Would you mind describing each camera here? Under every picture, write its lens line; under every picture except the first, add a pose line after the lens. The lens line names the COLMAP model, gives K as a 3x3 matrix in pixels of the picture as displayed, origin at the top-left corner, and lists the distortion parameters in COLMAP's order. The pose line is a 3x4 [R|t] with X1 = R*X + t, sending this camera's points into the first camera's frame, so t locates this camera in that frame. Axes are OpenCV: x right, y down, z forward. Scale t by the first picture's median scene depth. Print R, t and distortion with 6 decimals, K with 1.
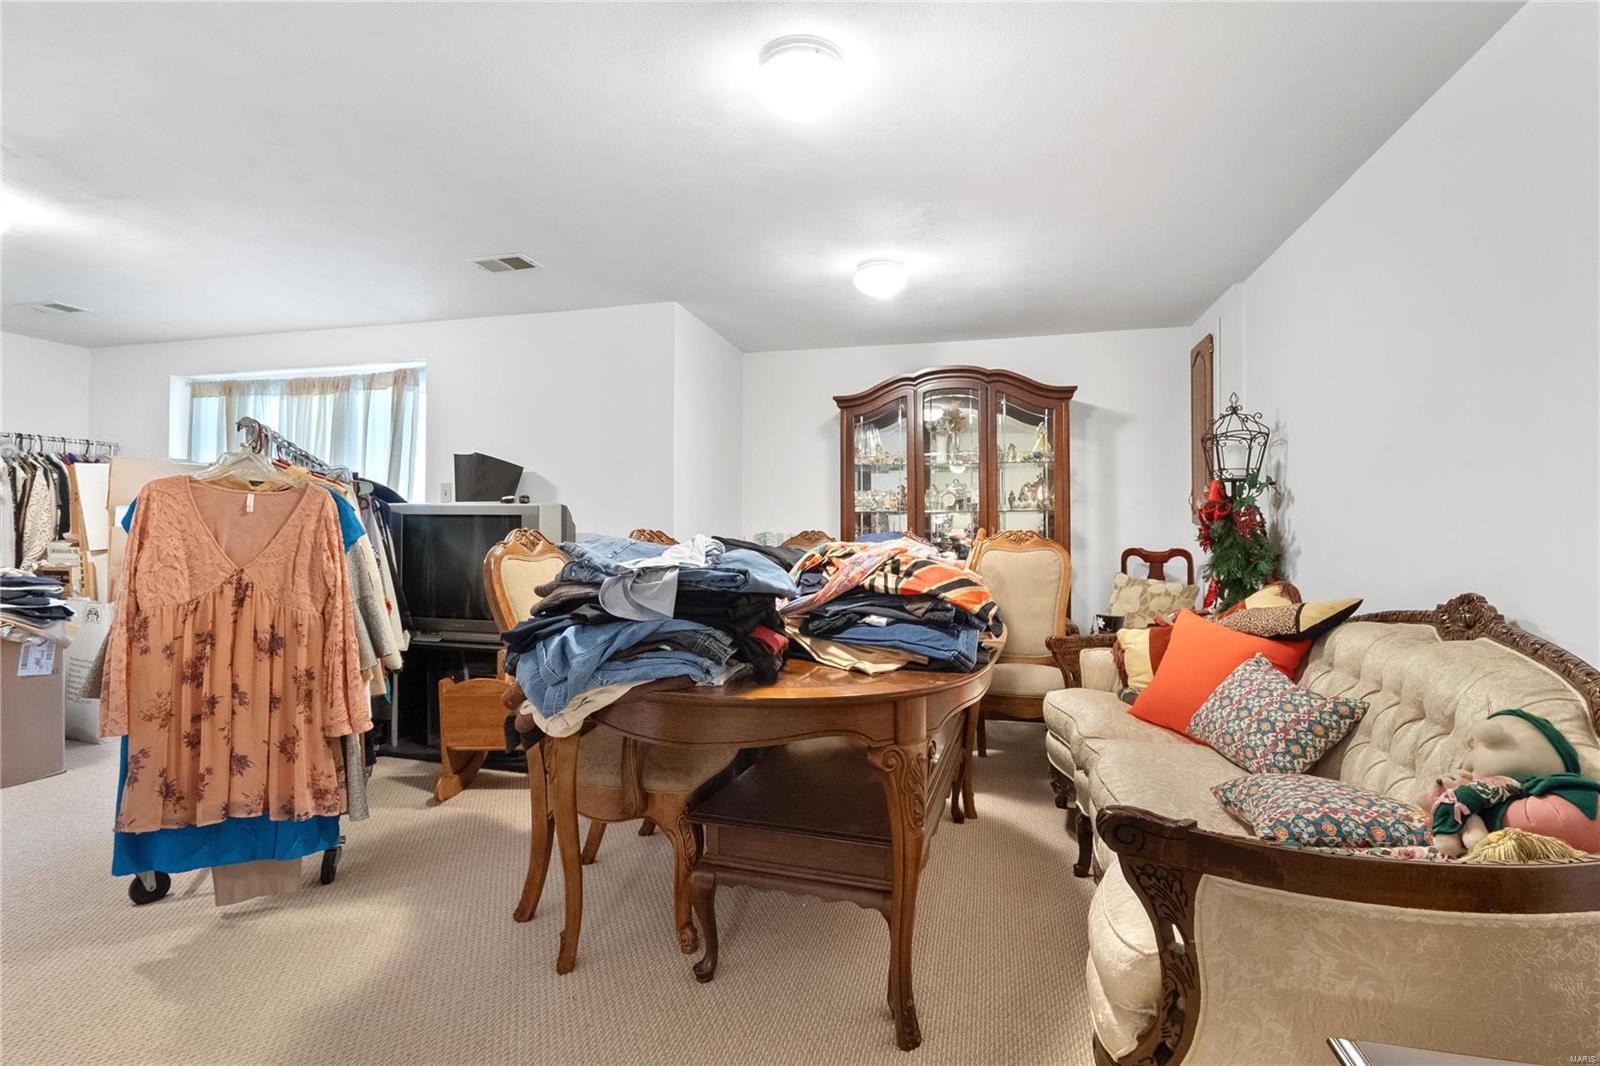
lens RADIAL K [[767.1, 0, 801.1], [0, 767.1, 521.4], [0, 0, 1]] dist [-0.002071, -0.001242]
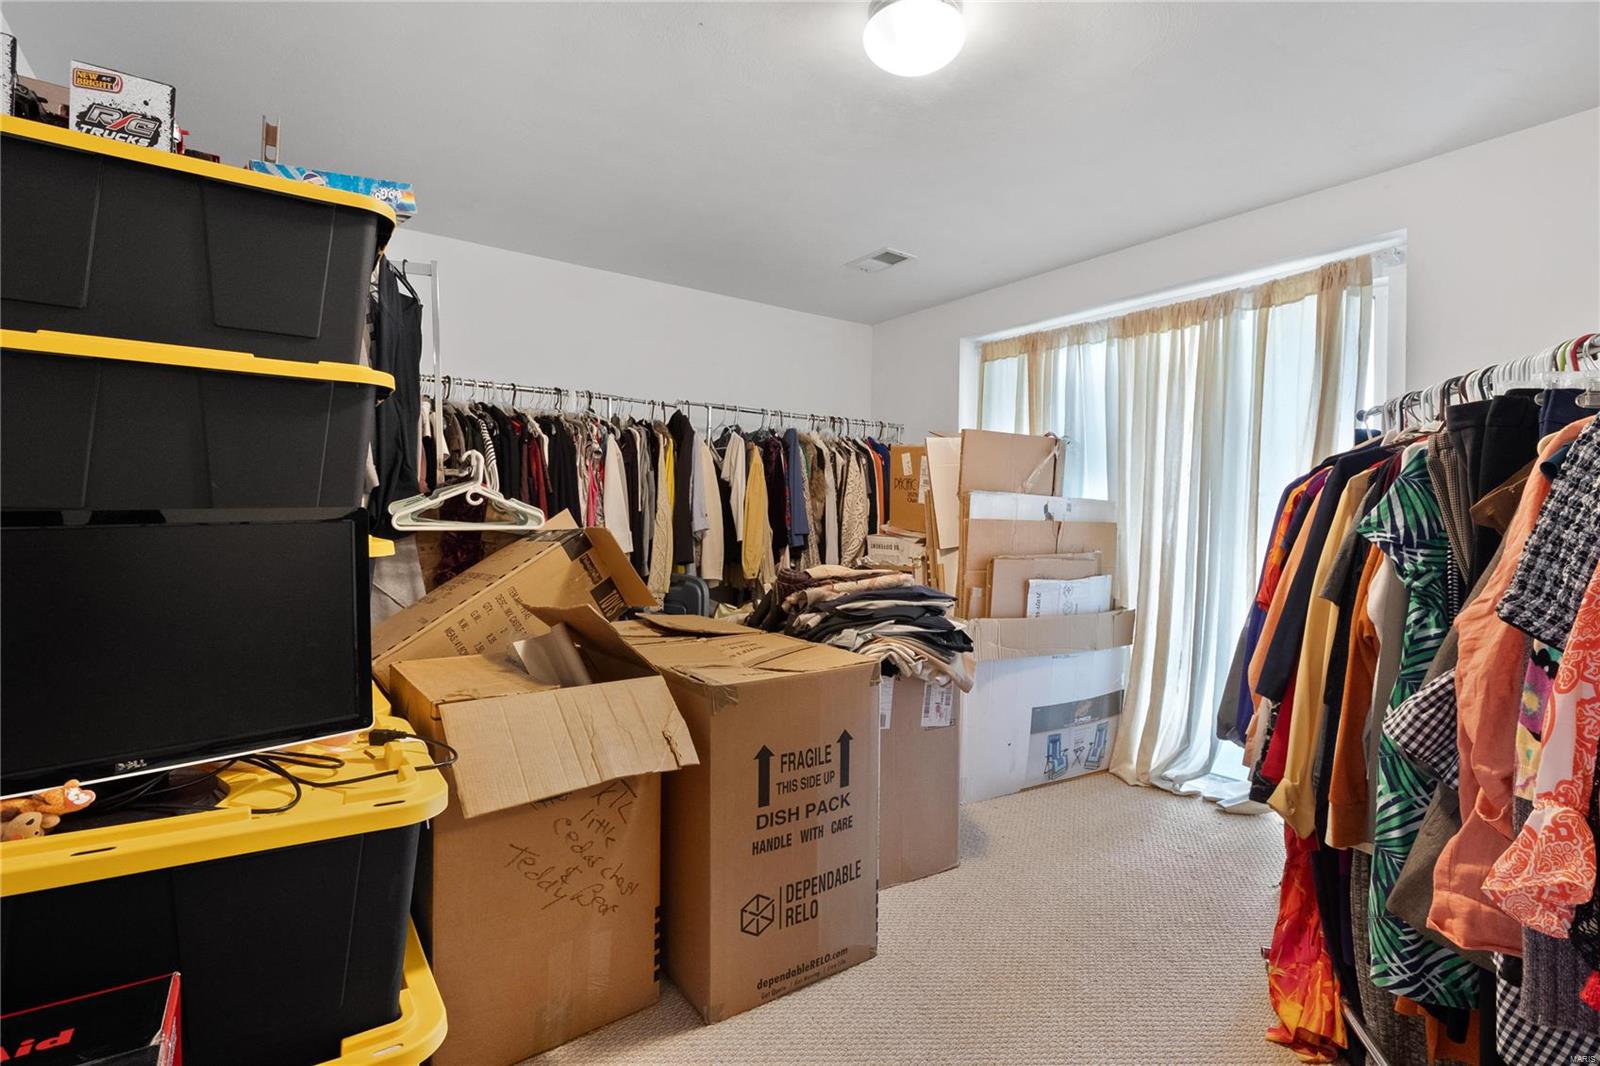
lens RADIAL K [[767.1, 0, 800.0], [0, 767.1, 539.0], [0, 0, 1]] dist [-0.002071, -0.001242]
pose [[0.765183, 0.026735, -0.643258, -0.452816], [-0.009074, 0.999486, 0.030746, 0.004461], [0.643749, -0.017689, 0.765032, 0.264450]]
